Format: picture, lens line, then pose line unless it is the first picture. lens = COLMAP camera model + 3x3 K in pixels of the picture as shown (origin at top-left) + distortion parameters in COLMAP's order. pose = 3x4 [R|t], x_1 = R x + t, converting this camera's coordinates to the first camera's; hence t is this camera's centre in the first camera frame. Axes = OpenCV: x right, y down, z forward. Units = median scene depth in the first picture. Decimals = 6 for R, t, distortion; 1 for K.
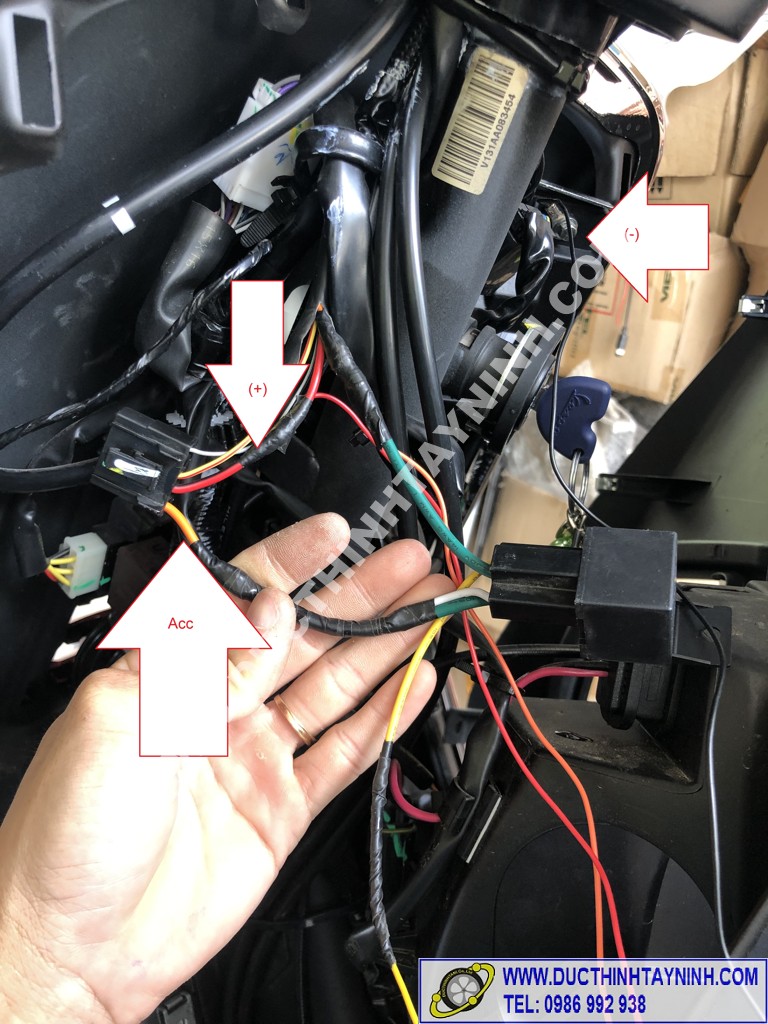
lens RADIAL K [[823.4, 0, 385.6], [0, 823.4, 516.4], [0, 0, 1]] dist [-0.016728, -0.002282]
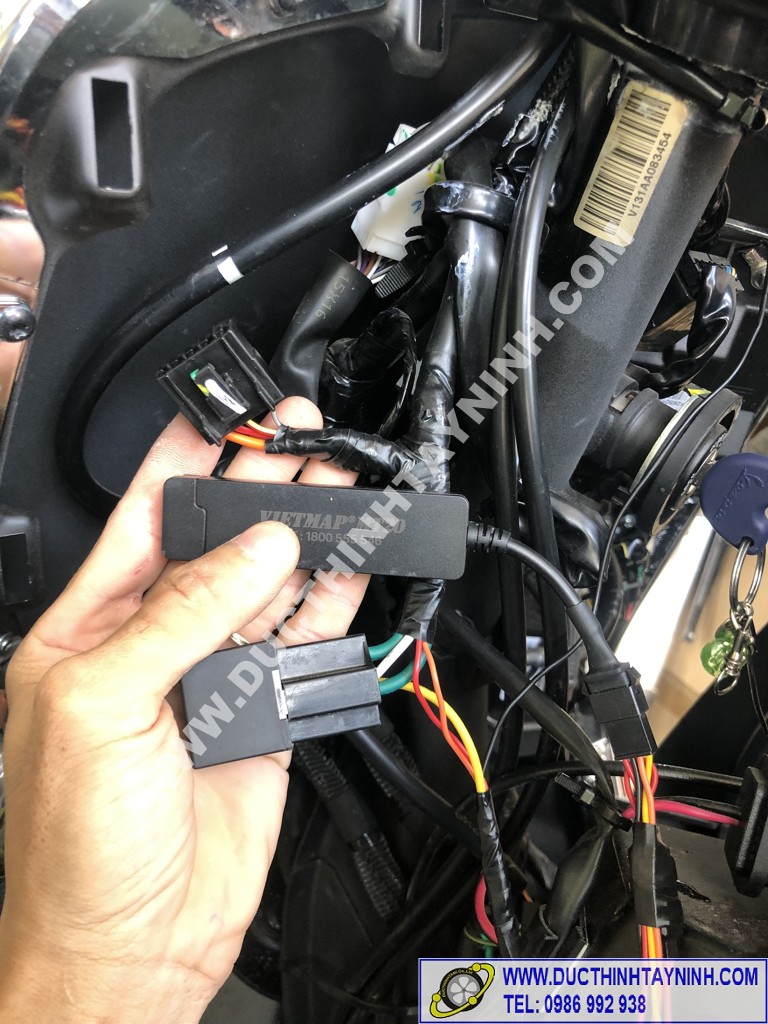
lens RADIAL K [[823.4, 0, 382.8], [0, 823.4, 507.4], [0, 0, 1]] dist [-0.016728, -0.002282]
pose [[0.955391, 0.088500, -0.281773, 0.143331], [-0.100266, 0.994578, -0.027586, -0.067765], [0.277803, 0.054608, 0.959085, 0.108728]]
